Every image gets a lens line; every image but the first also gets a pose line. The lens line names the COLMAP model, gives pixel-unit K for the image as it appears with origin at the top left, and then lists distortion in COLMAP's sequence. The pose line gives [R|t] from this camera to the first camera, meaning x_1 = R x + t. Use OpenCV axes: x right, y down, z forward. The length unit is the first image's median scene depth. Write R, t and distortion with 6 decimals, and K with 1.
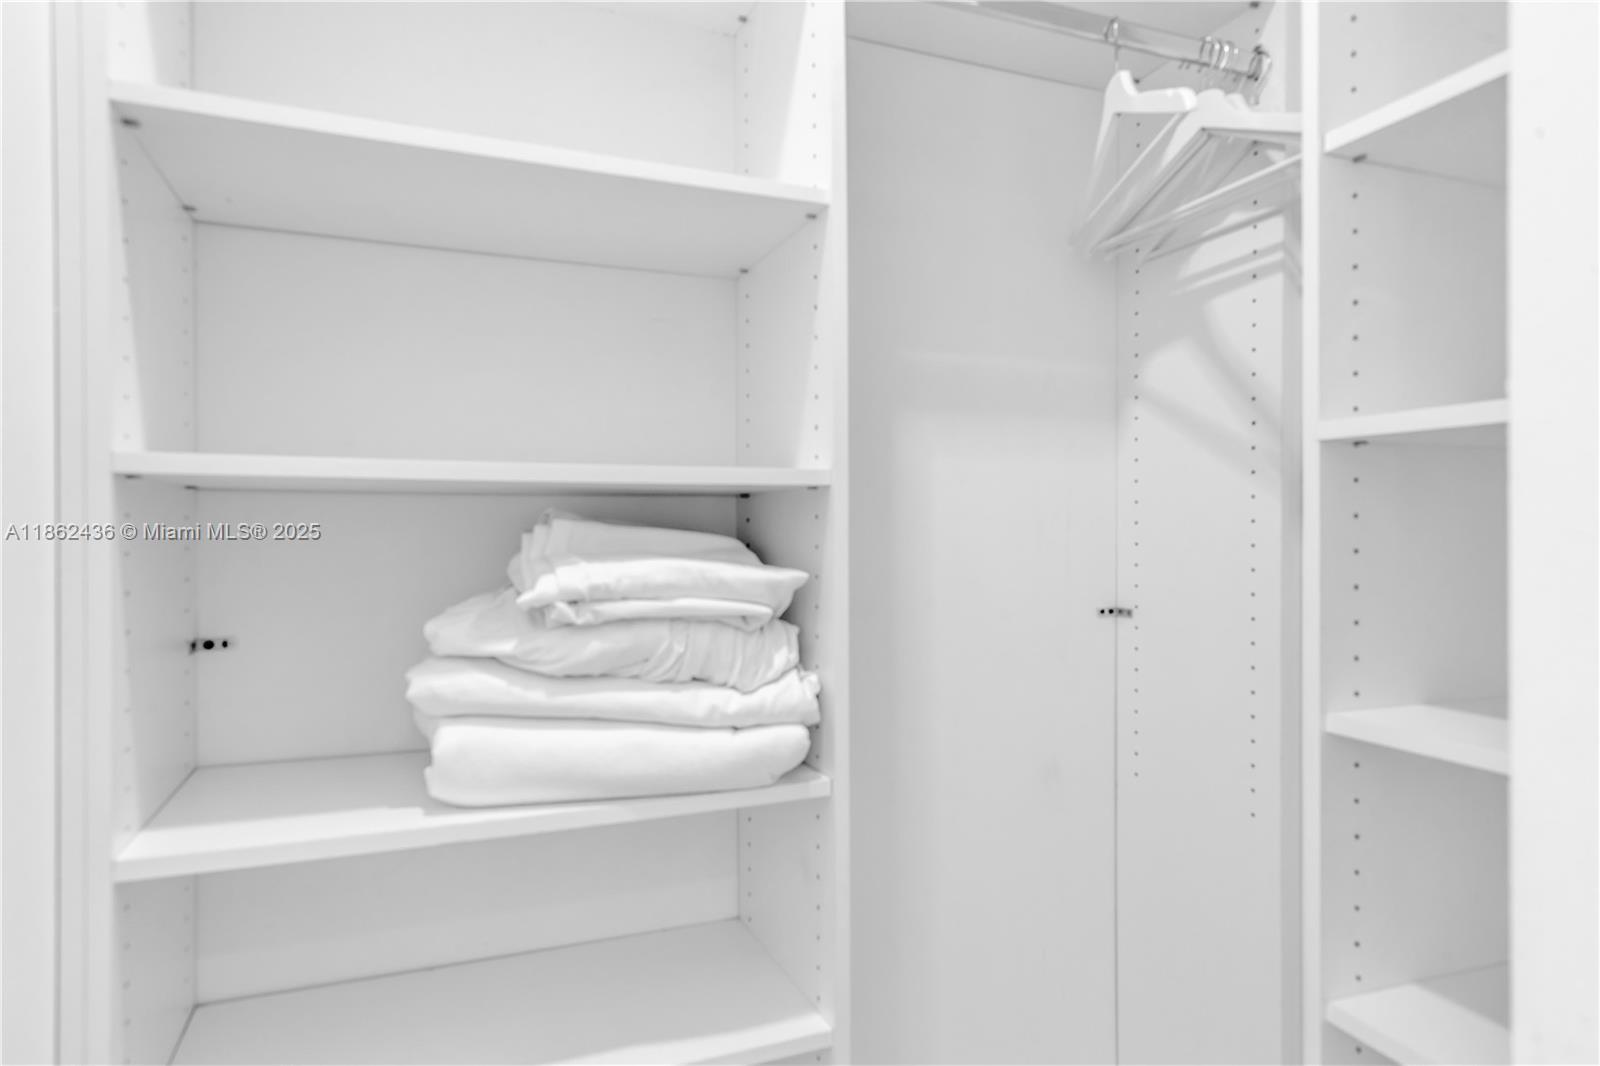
lens RADIAL K [[922.9, 0, 800.0], [0, 922.9, 533.0], [0, 0, 1]] dist [0.005233, 0.000730]
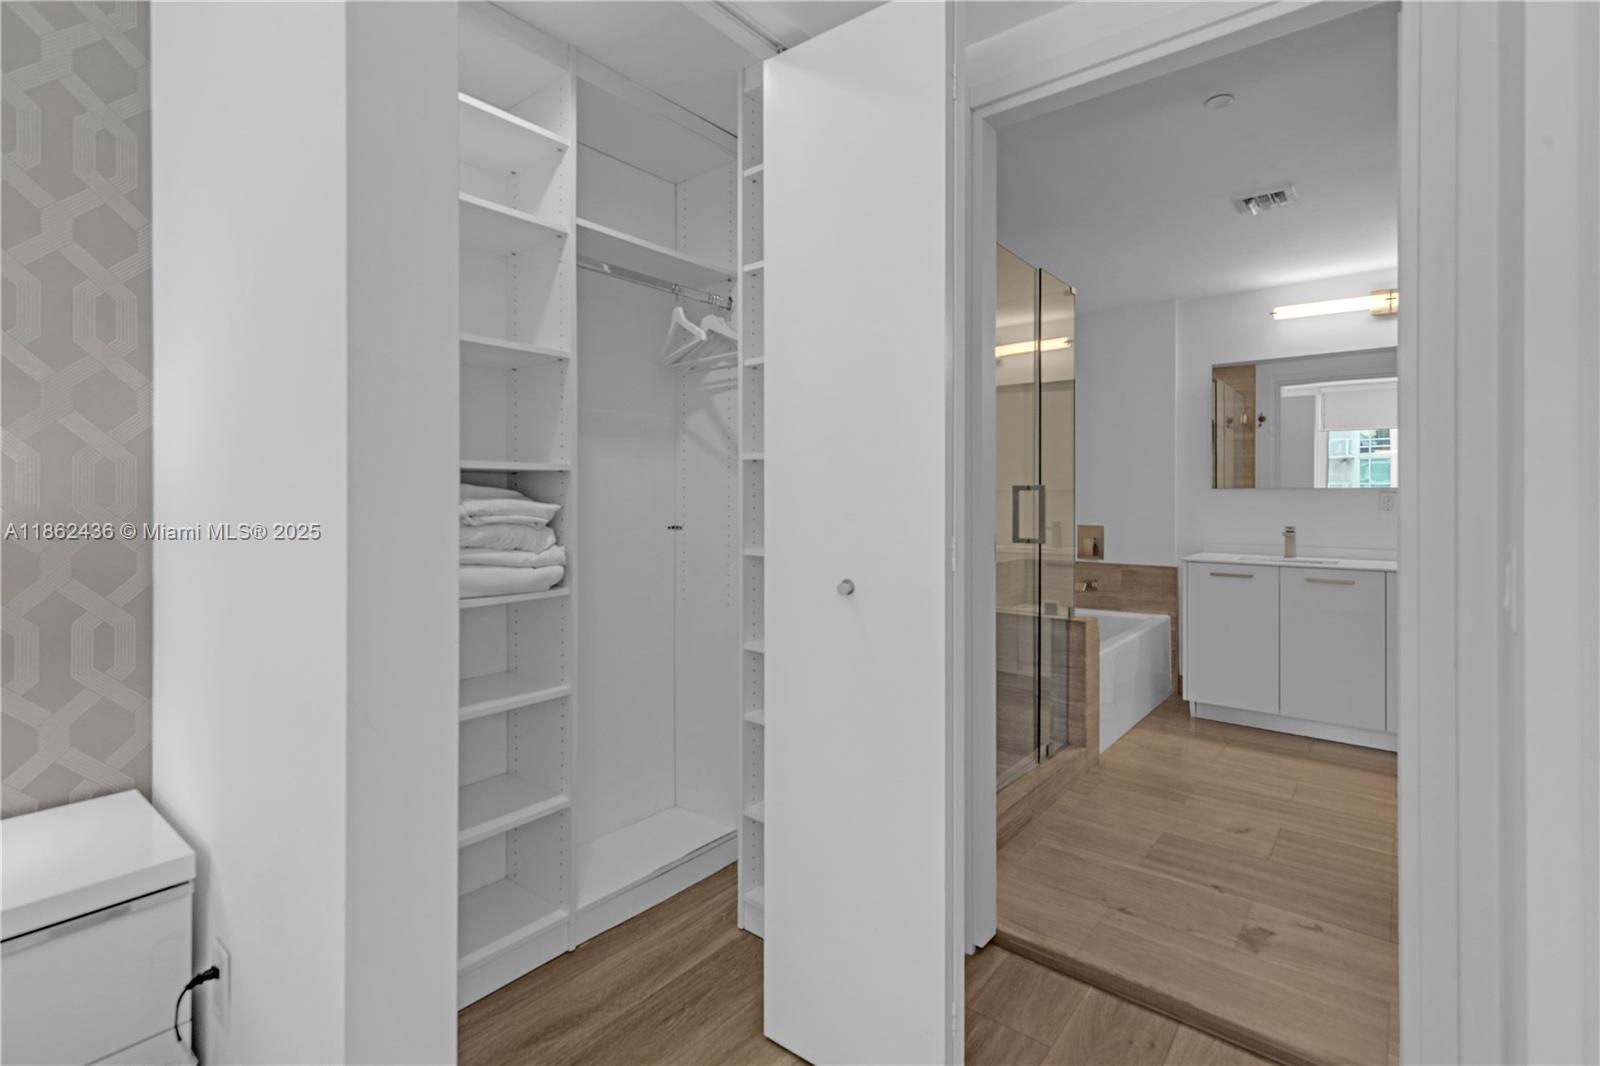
lens RADIAL K [[759.6, 0, 804.1], [0, 759.6, 498.6], [0, 0, 1]] dist [0.002042, -0.000204]
pose [[0.868595, -0.000859, 0.495521, -0.436384], [0.001700, 0.999998, -0.001246, 0.028544], [-0.495519, 0.001925, 0.868595, -1.099465]]
